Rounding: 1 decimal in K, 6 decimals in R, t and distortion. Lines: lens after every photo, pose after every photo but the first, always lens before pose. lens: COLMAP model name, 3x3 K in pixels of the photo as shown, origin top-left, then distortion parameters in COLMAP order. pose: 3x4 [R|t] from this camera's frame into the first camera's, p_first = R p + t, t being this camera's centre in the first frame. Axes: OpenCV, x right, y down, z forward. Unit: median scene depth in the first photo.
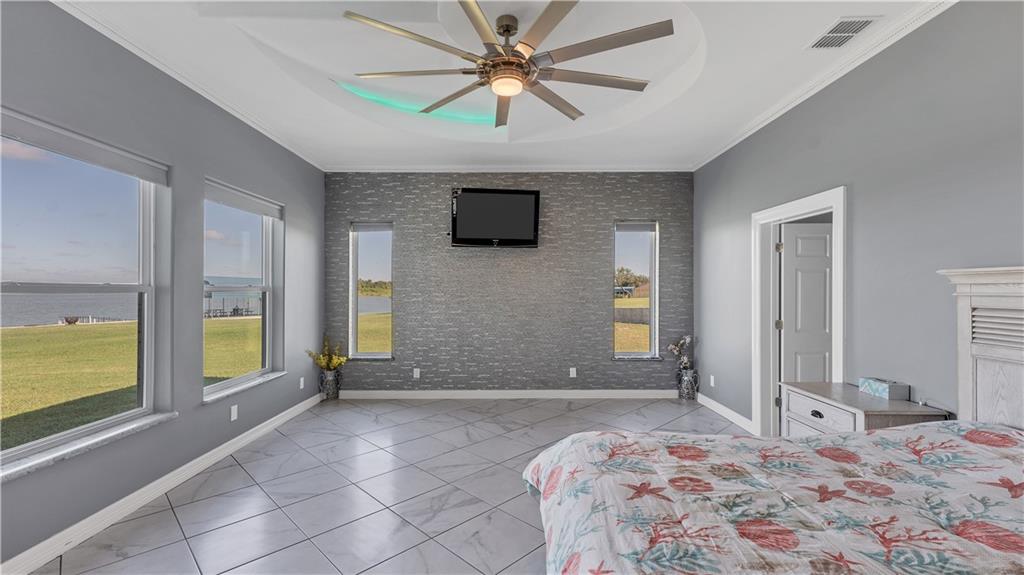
lens RADIAL K [[435.0, 0, 517.3], [0, 435.0, 288.5], [0, 0, 1]] dist [0.003160, 0.000309]
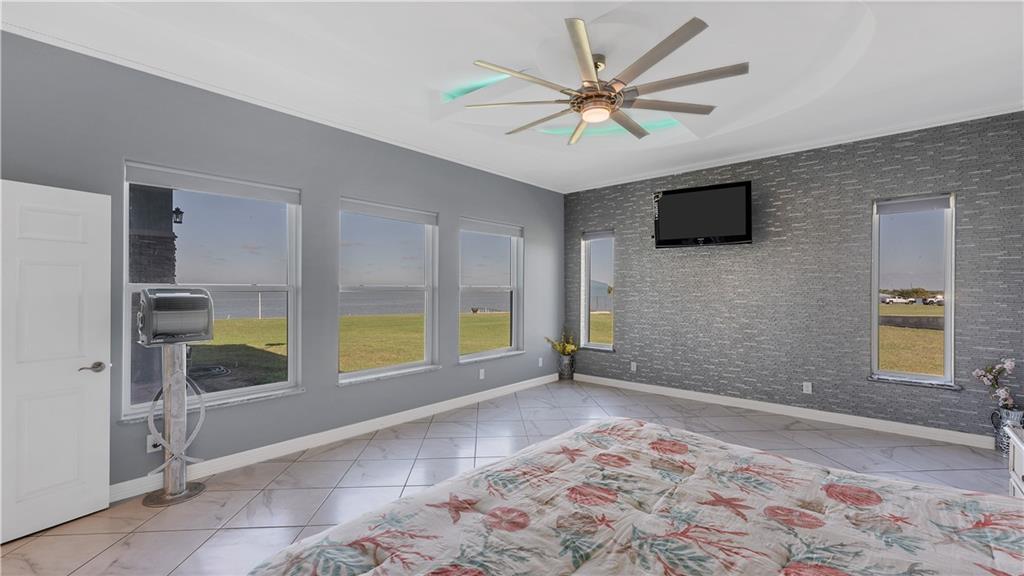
lens RADIAL K [[435.0, 0, 517.3], [0, 435.0, 289.0], [0, 0, 1]] dist [0.003160, 0.000309]
pose [[0.746703, -0.000459, -0.665158, 0.284302], [0.001293, 0.999999, 0.000762, 0.000101], [0.665157, -0.001429, 0.746702, -0.004280]]
